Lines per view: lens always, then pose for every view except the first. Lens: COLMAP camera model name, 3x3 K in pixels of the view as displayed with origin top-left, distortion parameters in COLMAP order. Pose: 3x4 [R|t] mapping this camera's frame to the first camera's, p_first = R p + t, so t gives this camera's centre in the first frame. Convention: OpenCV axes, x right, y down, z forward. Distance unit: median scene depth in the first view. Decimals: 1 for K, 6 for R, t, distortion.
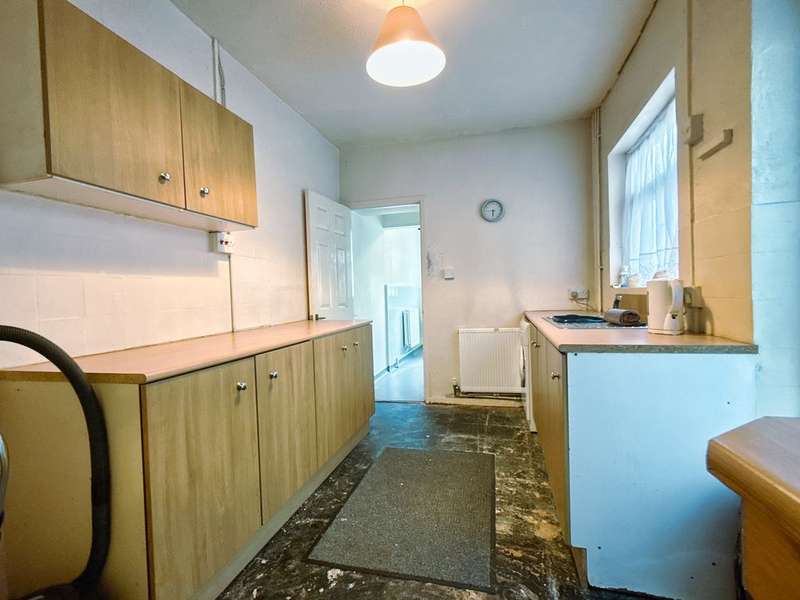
lens RADIAL K [[367.3, 0, 402.5], [0, 367.3, 303.2], [0, 0, 1]] dist [0.001126, 0.000437]
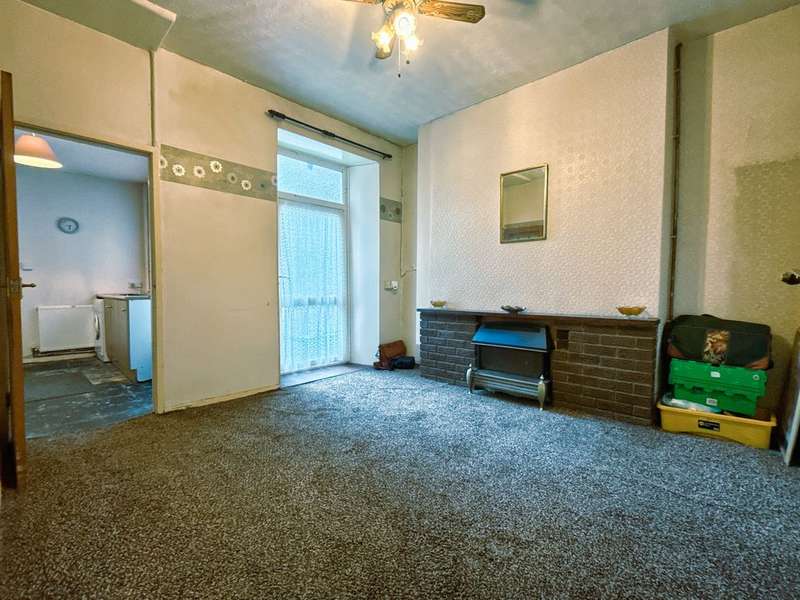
lens RADIAL K [[367.3, 0, 403.0], [0, 367.3, 303.6], [0, 0, 1]] dist [0.001126, 0.000437]
pose [[0.481798, -0.007952, 0.876246, -0.402202], [0.004665, 0.999968, 0.006510, 0.057692], [-0.876270, 0.000951, 0.481820, -0.878002]]
